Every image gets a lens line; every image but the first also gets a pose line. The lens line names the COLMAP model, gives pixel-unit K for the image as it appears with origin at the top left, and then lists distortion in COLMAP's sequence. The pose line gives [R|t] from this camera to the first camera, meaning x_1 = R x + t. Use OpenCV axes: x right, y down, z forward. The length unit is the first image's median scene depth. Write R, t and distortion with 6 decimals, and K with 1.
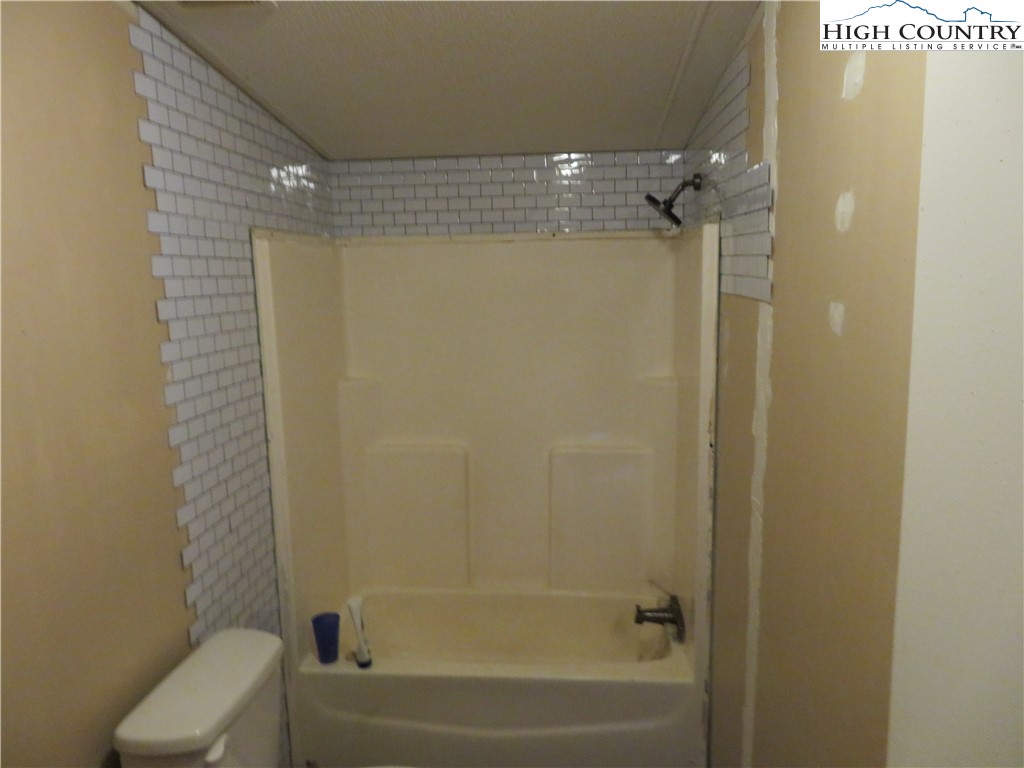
lens RADIAL K [[726.8, 0, 514.5], [0, 726.8, 382.8], [0, 0, 1]] dist [-0.016192, 0.003122]
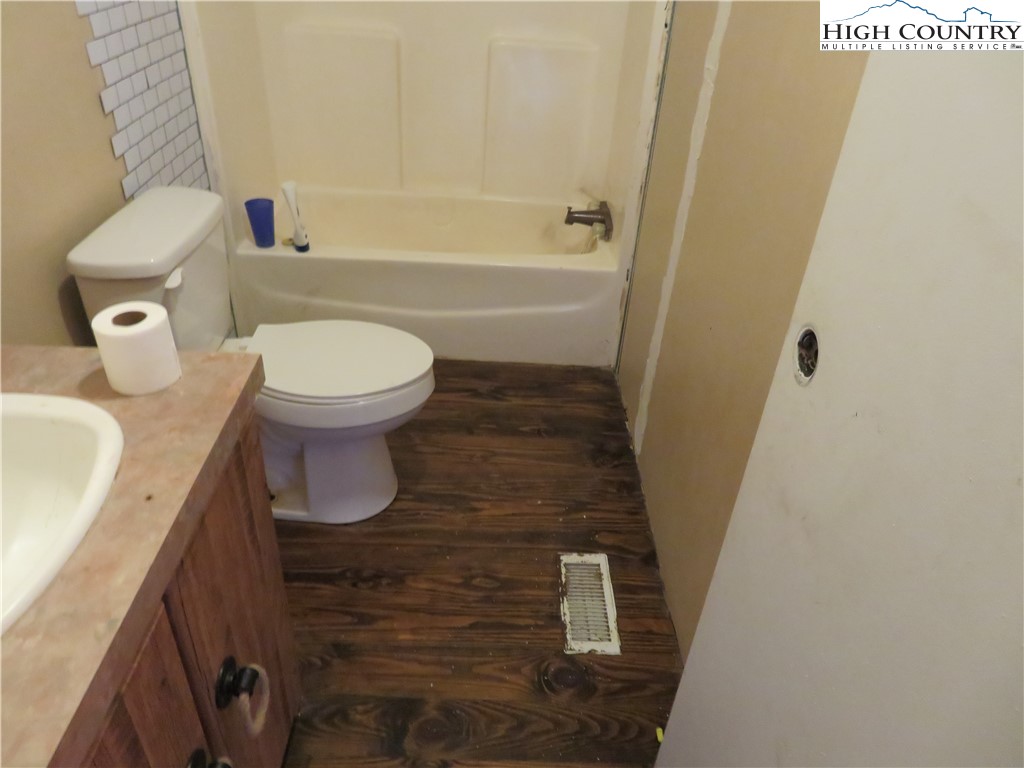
lens RADIAL K [[726.8, 0, 509.8], [0, 726.8, 385.2], [0, 0, 1]] dist [-0.016192, 0.003122]
pose [[0.993383, 0.009727, 0.114438, -0.031800], [-0.058487, 0.900374, 0.431169, 0.104243], [-0.098843, -0.435009, 0.894984, -0.026115]]
